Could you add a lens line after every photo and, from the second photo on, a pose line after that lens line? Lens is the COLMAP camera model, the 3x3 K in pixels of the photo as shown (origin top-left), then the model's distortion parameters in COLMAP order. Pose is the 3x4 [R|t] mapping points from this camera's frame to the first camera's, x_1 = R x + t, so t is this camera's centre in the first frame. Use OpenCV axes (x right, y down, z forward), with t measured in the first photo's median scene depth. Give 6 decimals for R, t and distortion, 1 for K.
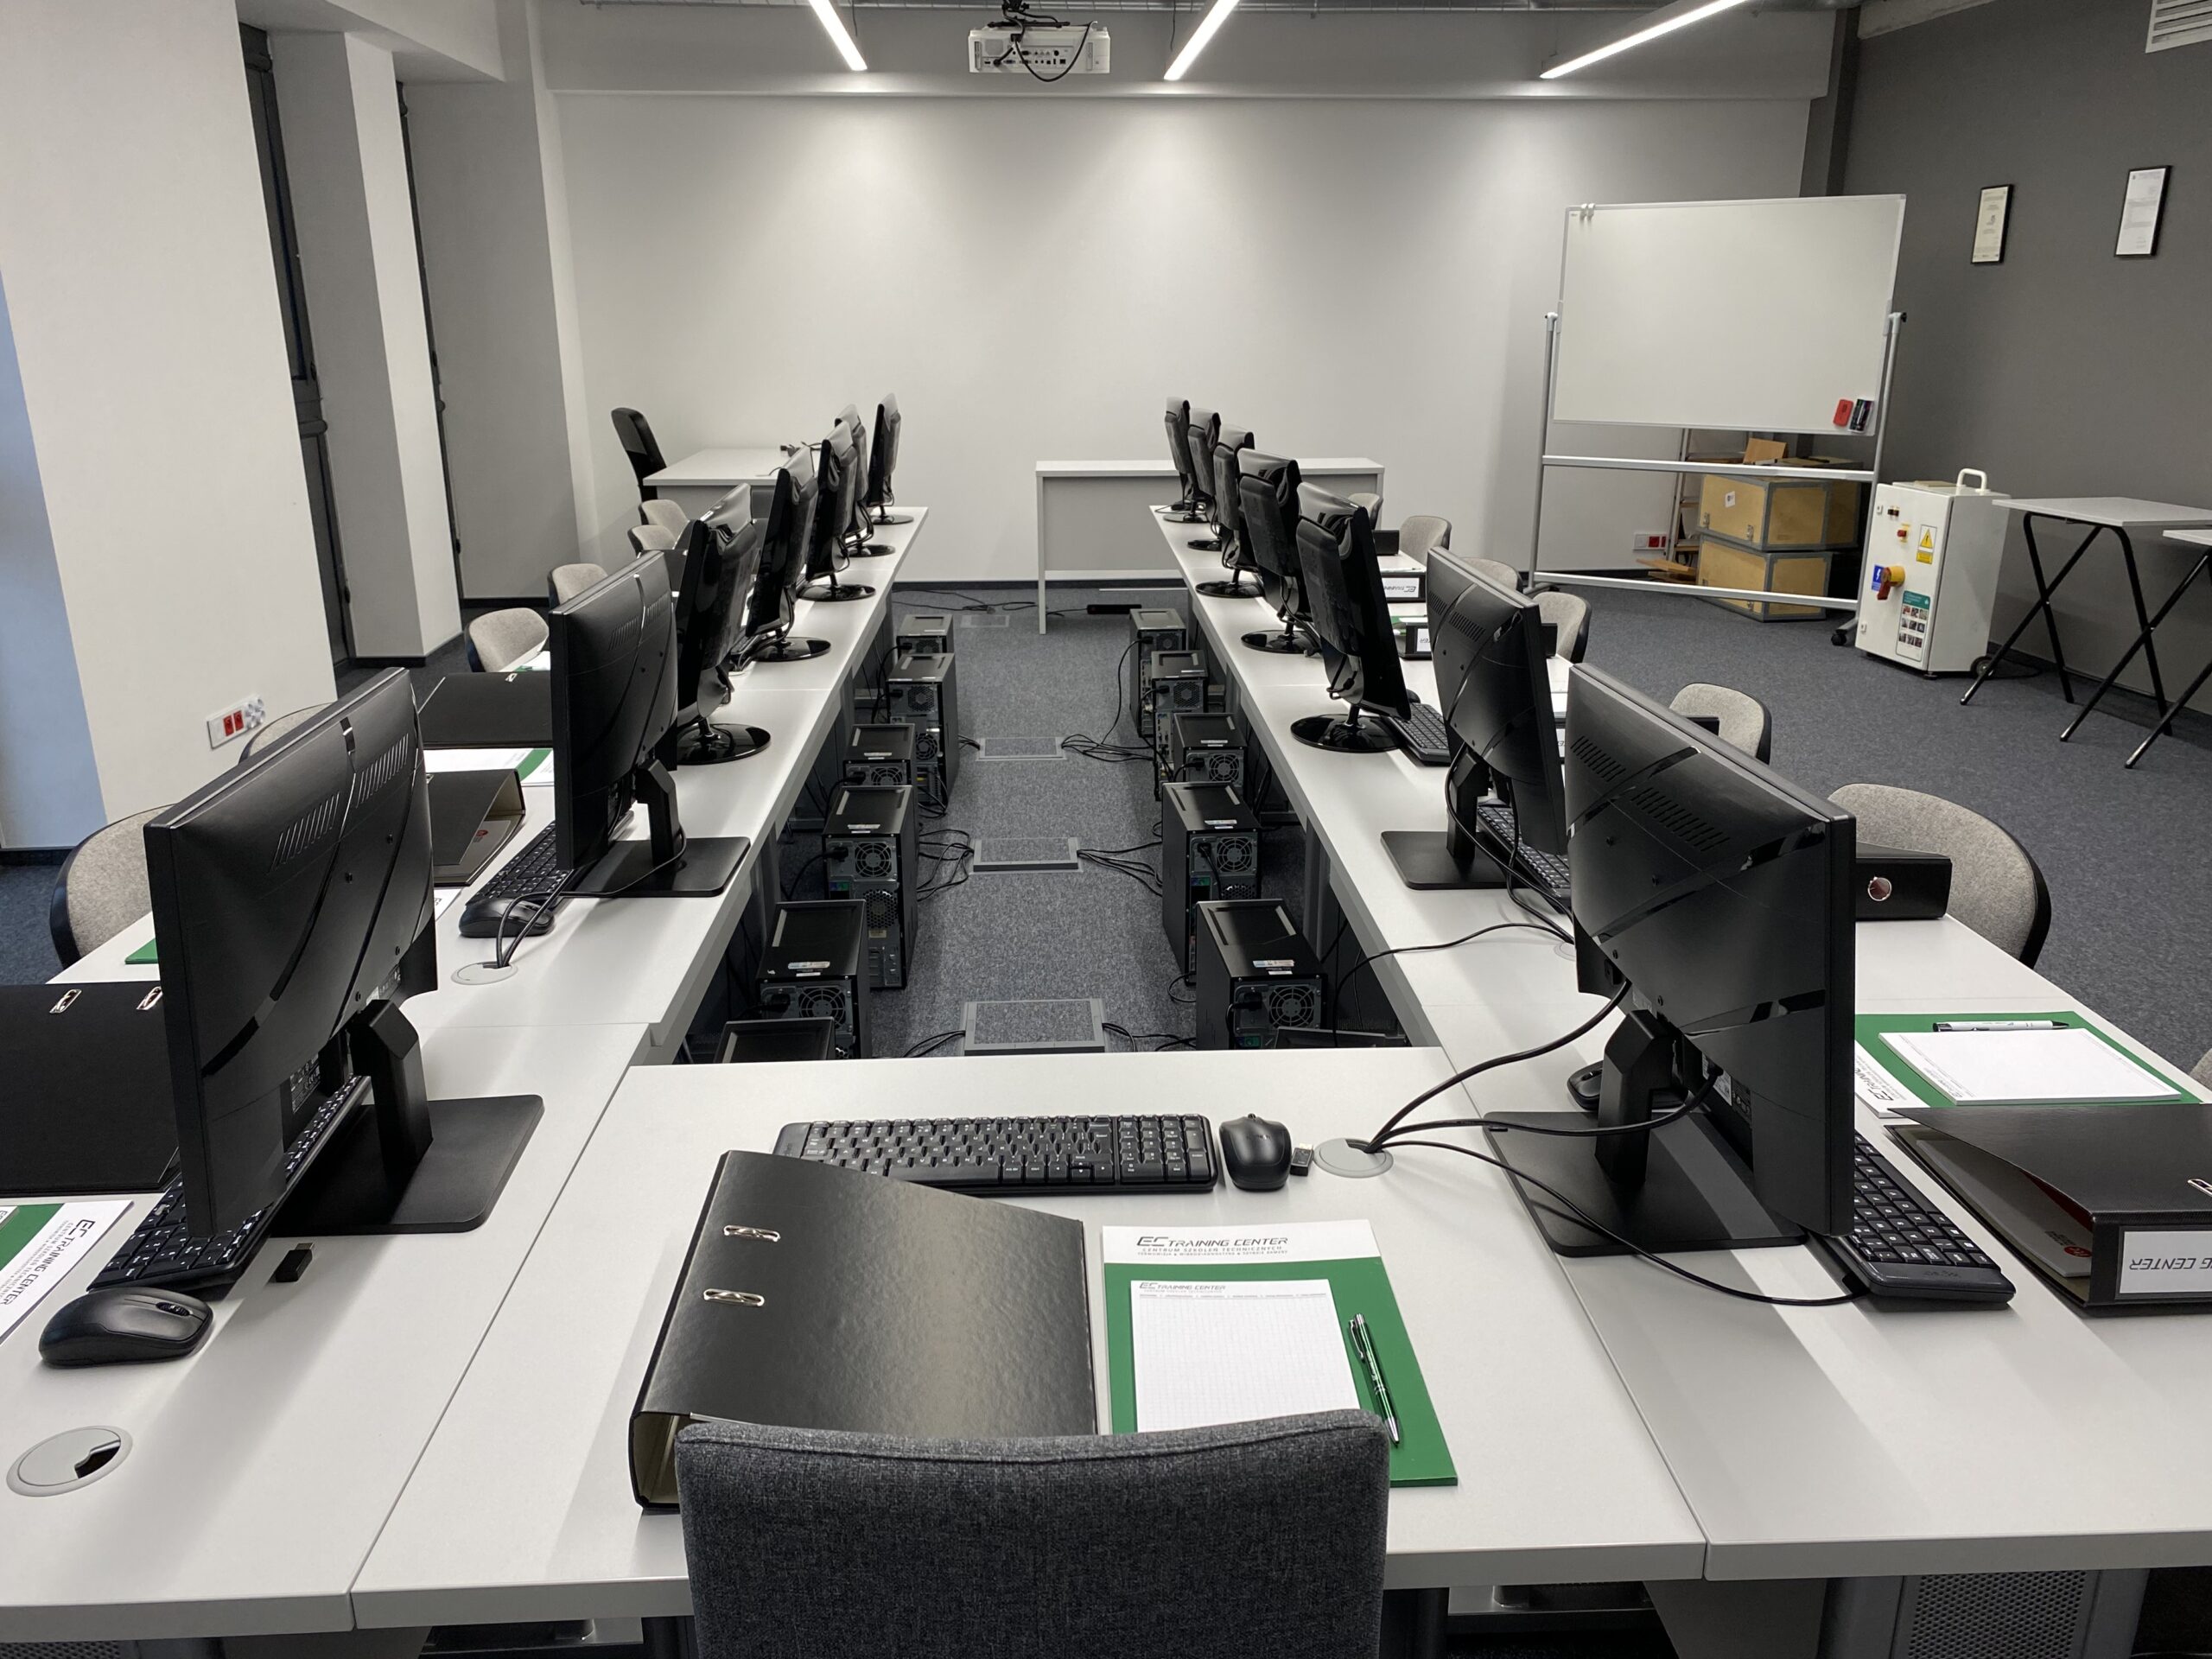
lens RADIAL K [[1681.4, 0, 1106.0], [0, 1681.4, 829.5], [0, 0, 1]] dist [0.003490, -0.010620]
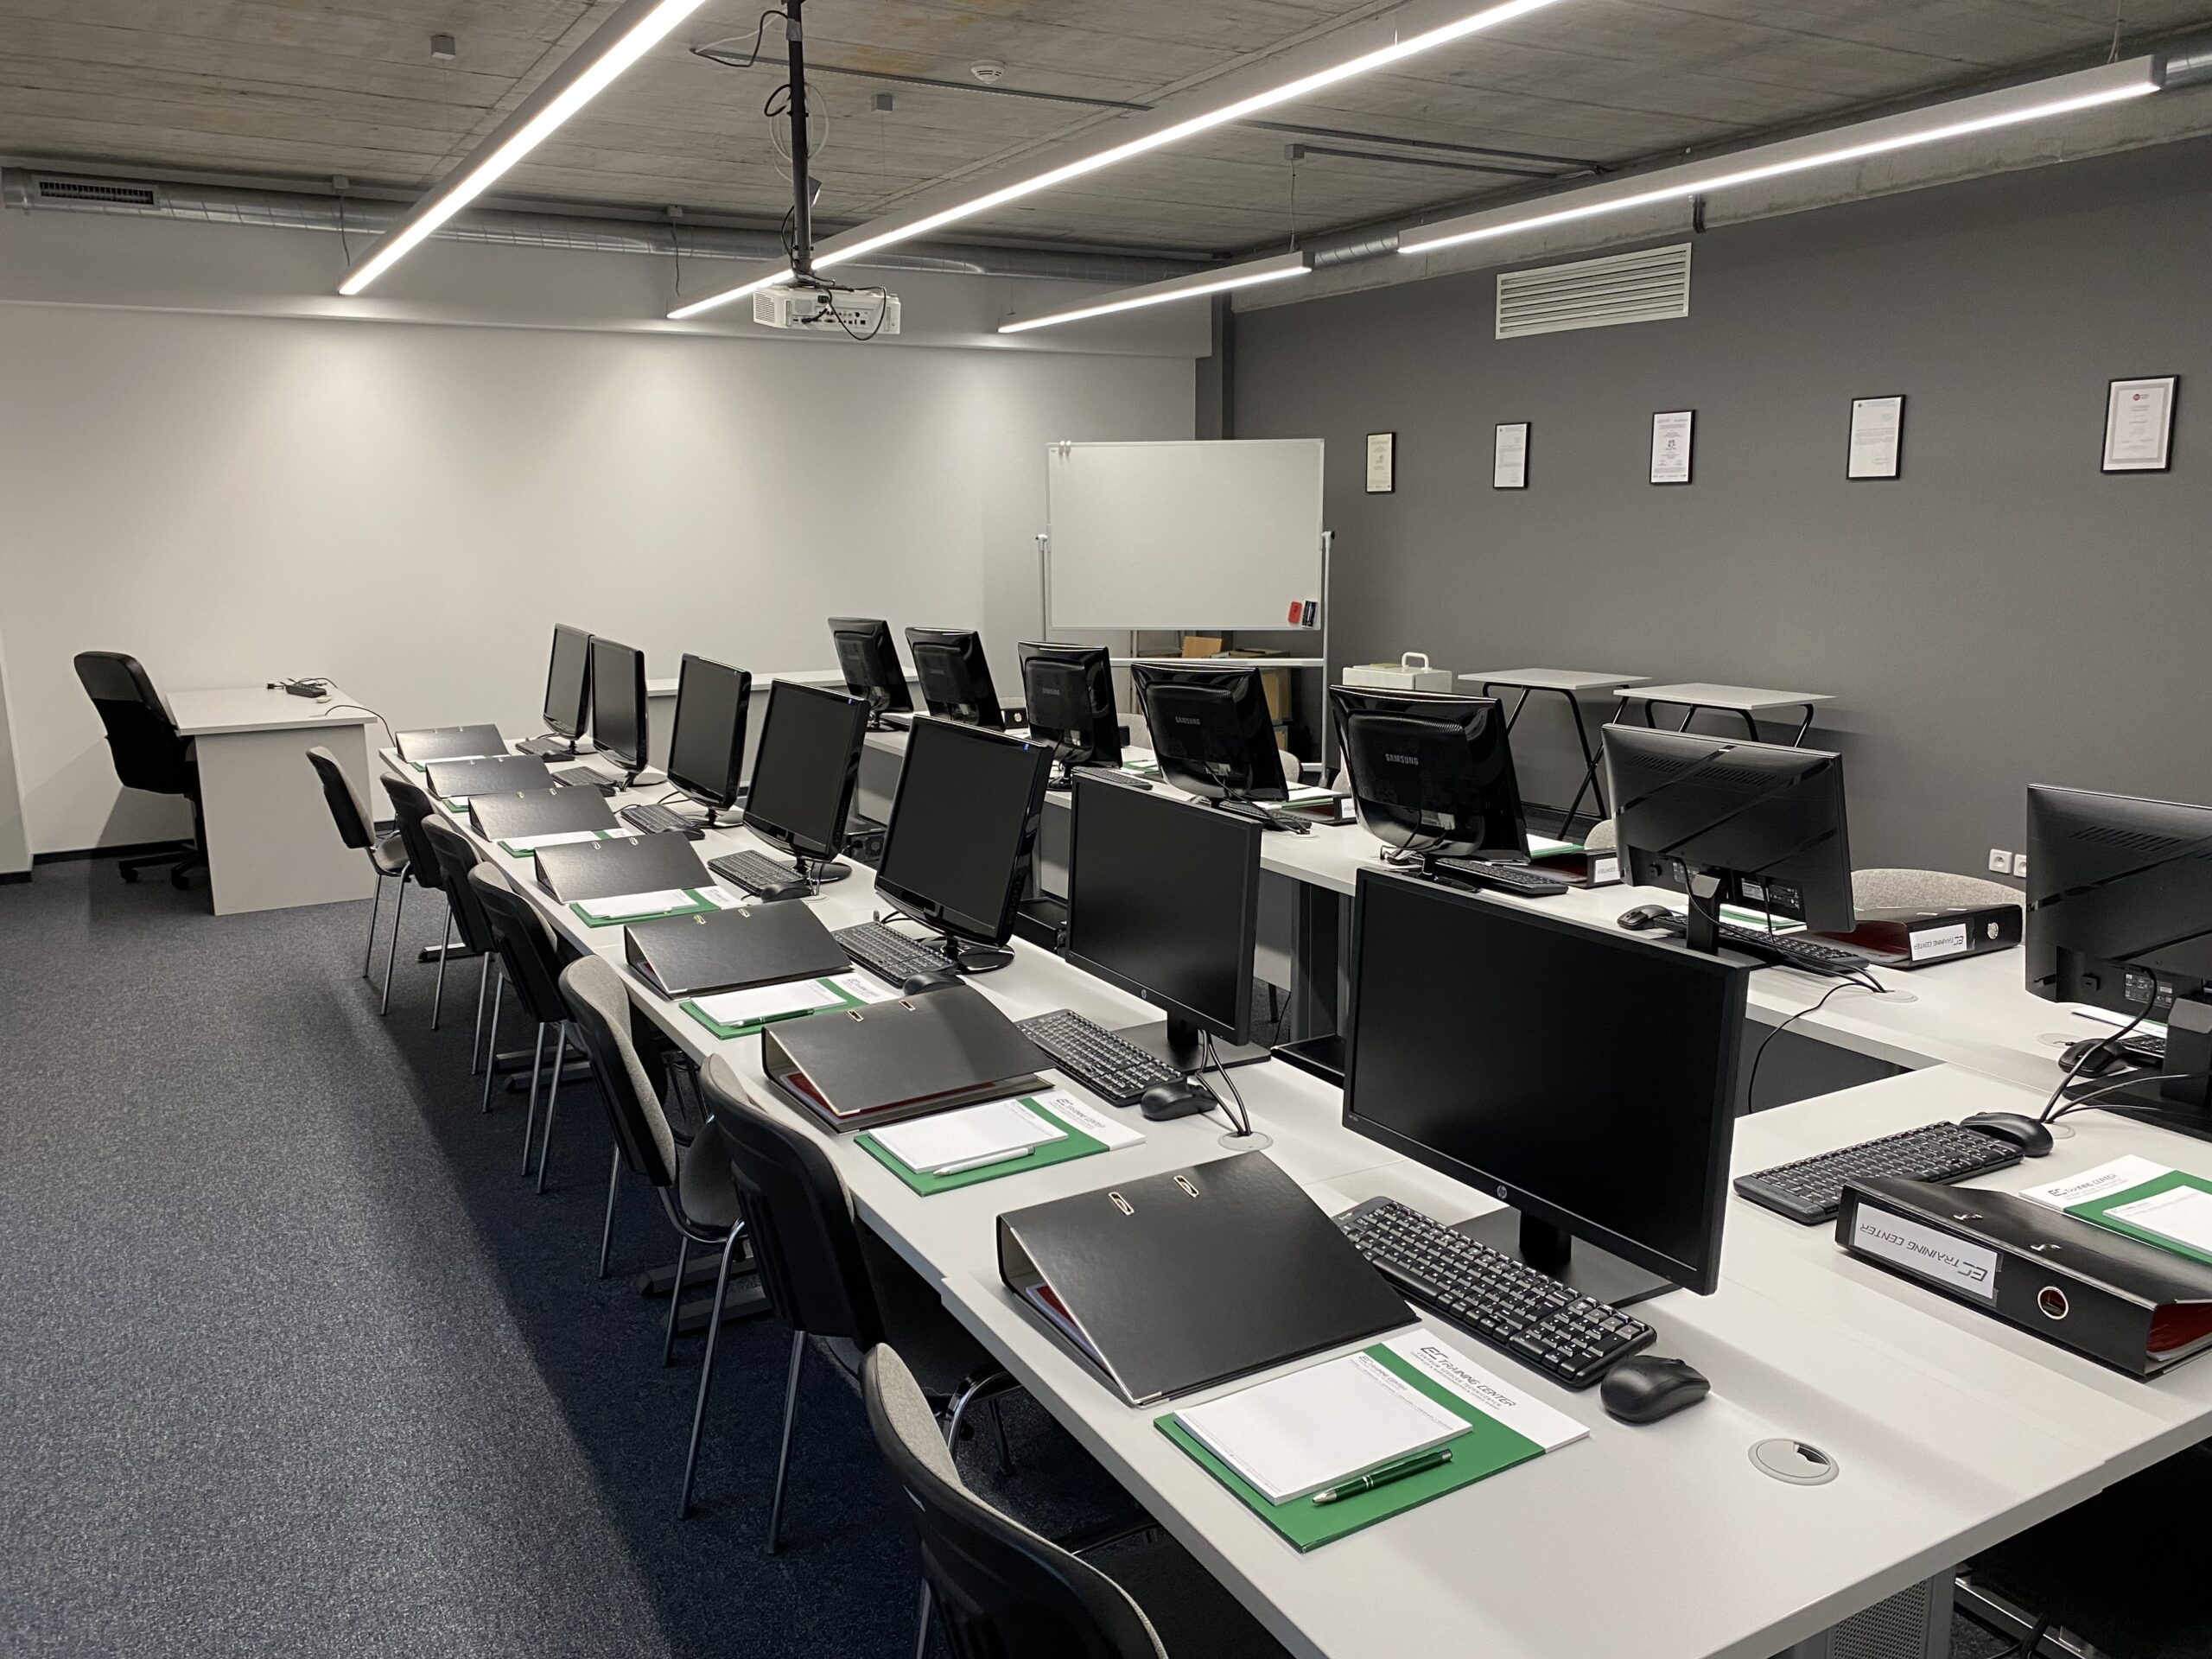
lens RADIAL K [[1681.4, 0, 1106.0], [0, 1681.4, 829.5], [0, 0, 1]] dist [0.003490, -0.010620]
pose [[0.892215, -0.089319, 0.442690, -0.233385], [0.141574, 0.986153, -0.086363, -0.008894], [-0.428847, 0.139727, 0.892506, 0.002117]]
